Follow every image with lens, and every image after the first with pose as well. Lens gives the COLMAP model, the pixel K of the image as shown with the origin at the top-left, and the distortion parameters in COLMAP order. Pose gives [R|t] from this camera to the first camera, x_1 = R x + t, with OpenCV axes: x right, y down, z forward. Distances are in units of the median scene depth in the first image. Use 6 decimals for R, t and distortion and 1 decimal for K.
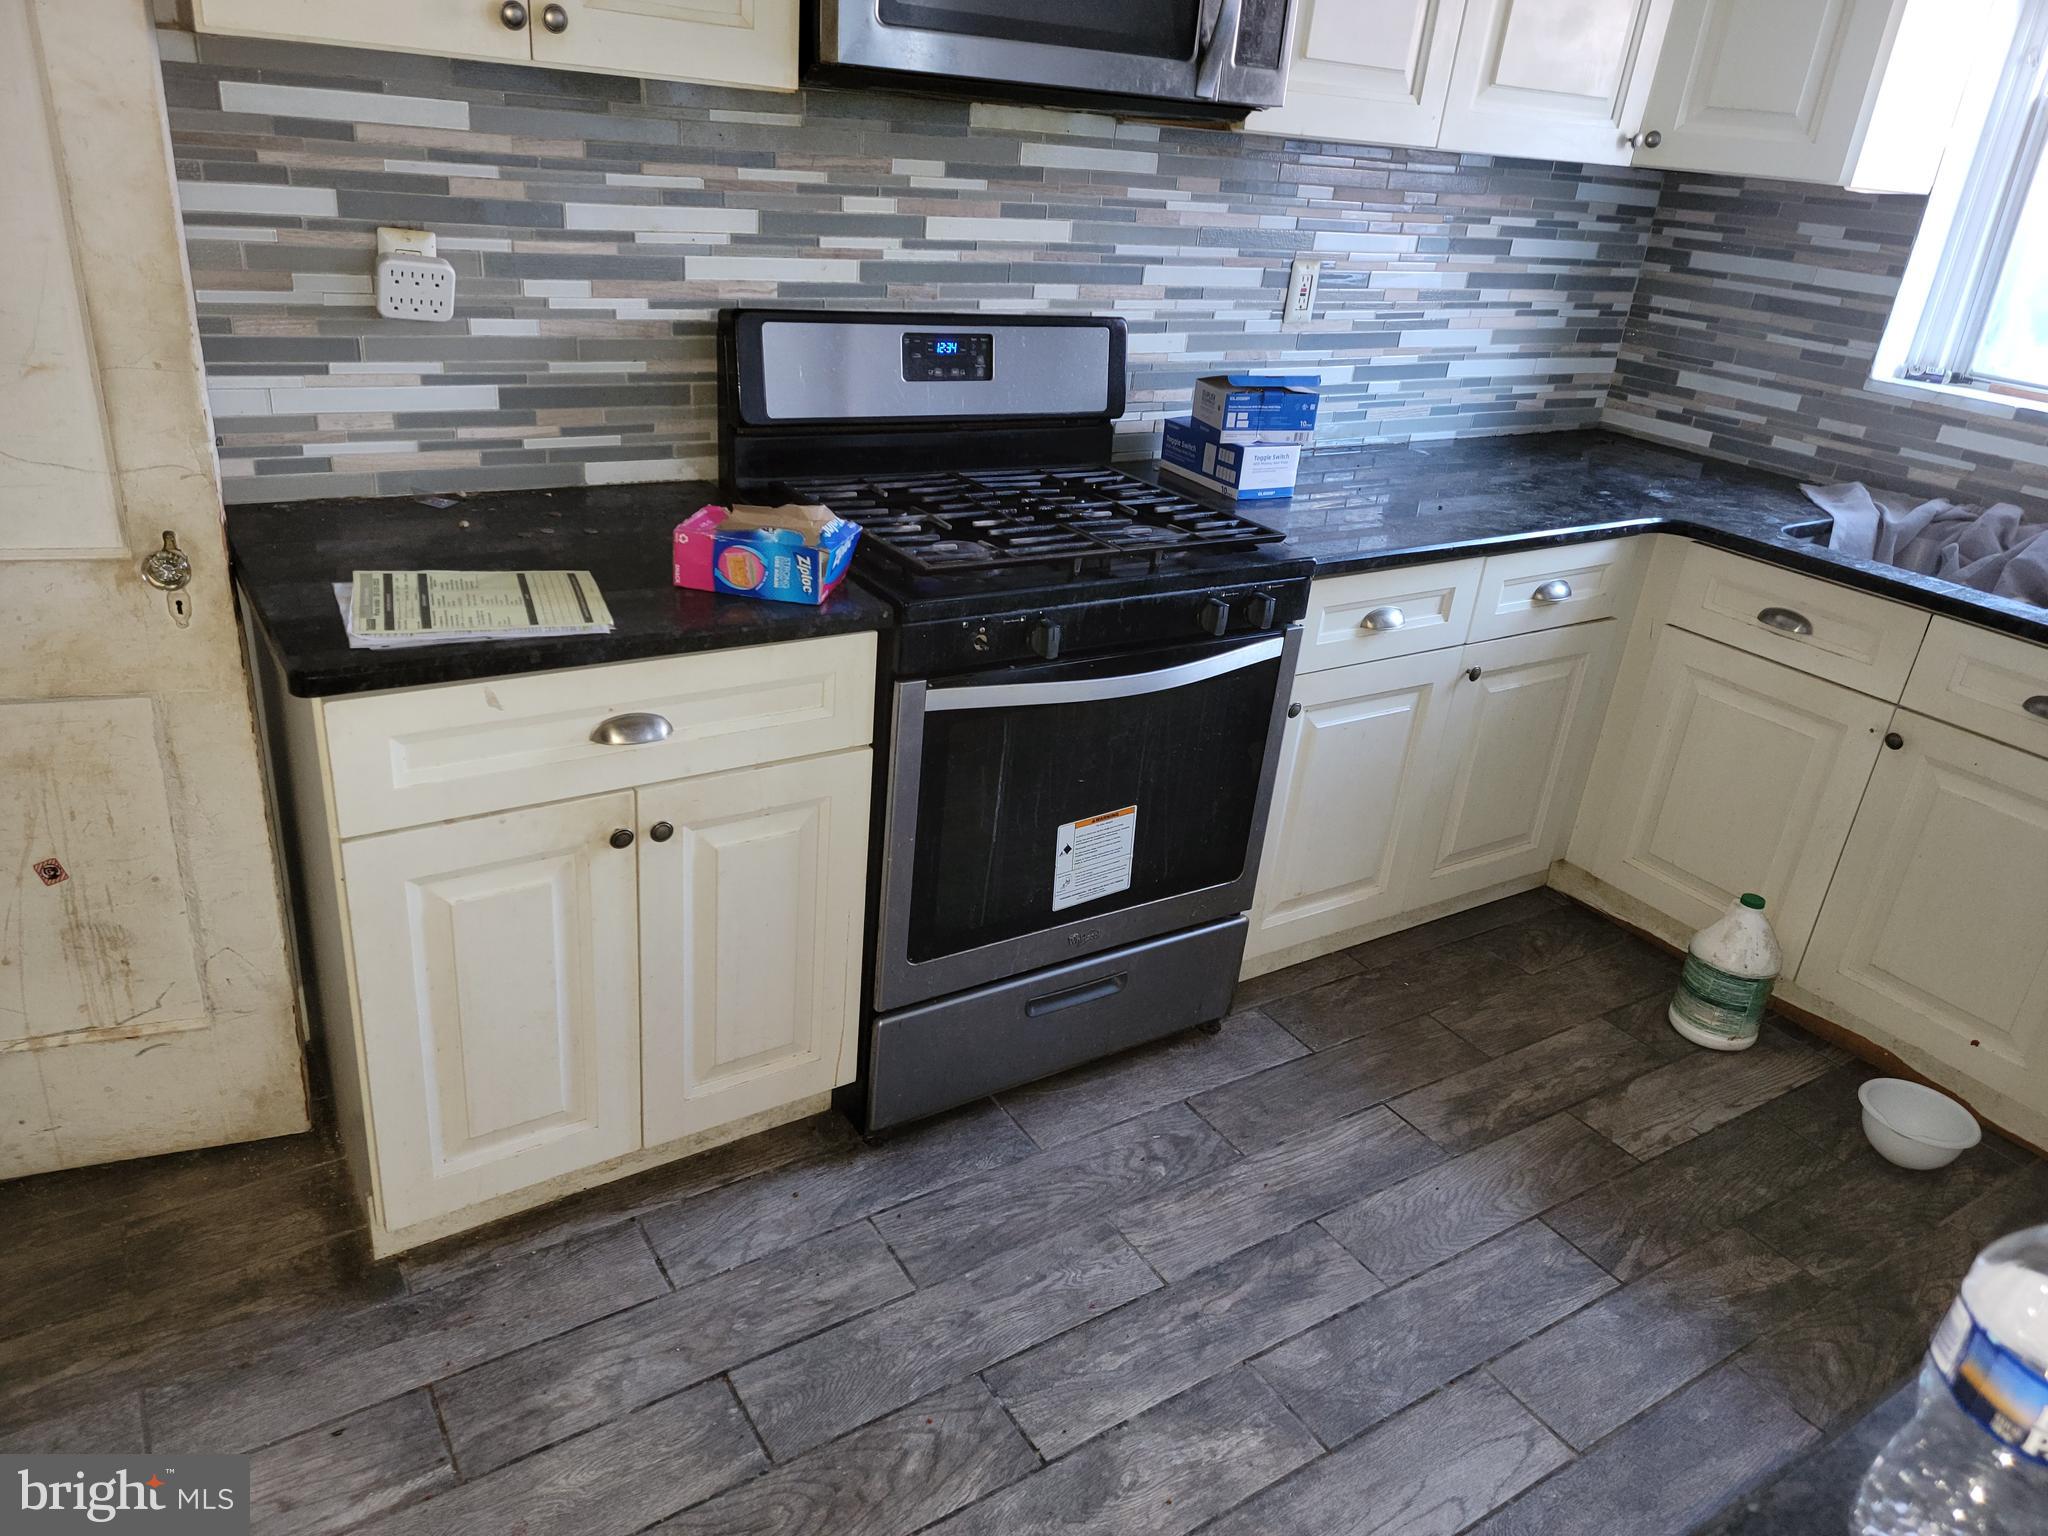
lens RADIAL K [[1385.7, 0, 1024.0], [0, 1385.7, 768.0], [0, 0, 1]] dist [0.013082, -0.001358]
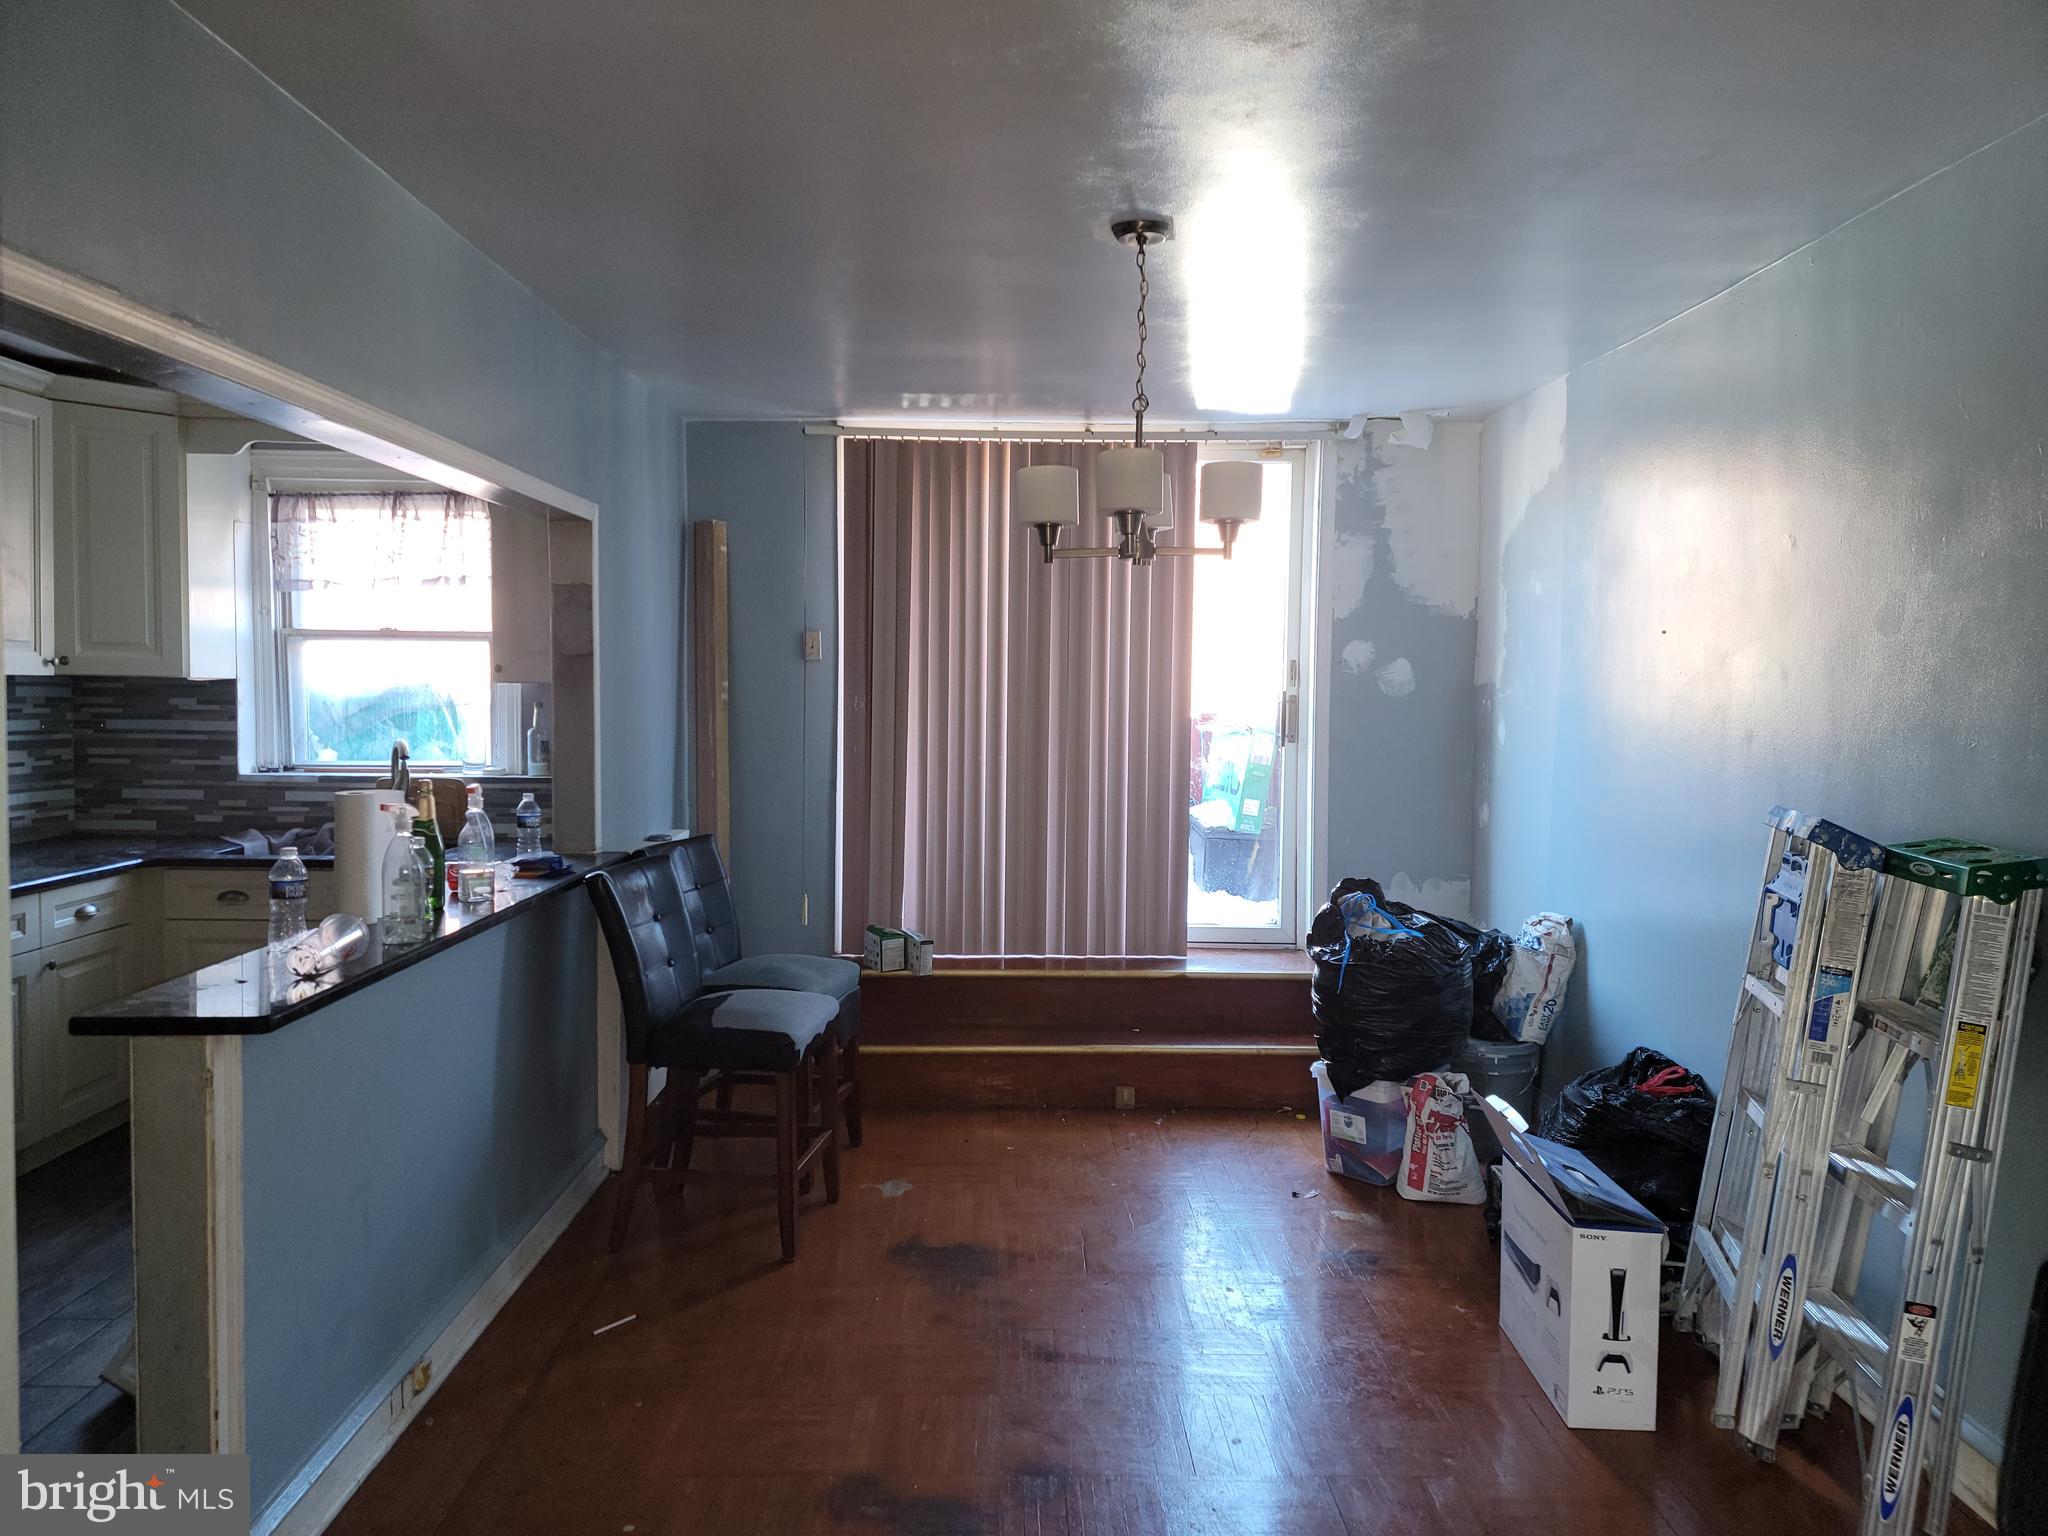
lens RADIAL K [[1385.7, 0, 1024.0], [0, 1385.7, 768.0], [0, 0, 1]] dist [0.013082, -0.001358]
pose [[0.514603, -0.125686, 0.848167, -0.364546], [0.390257, 0.915130, -0.101170, 0.270629], [-0.763467, 0.383066, 0.519979, -0.659723]]
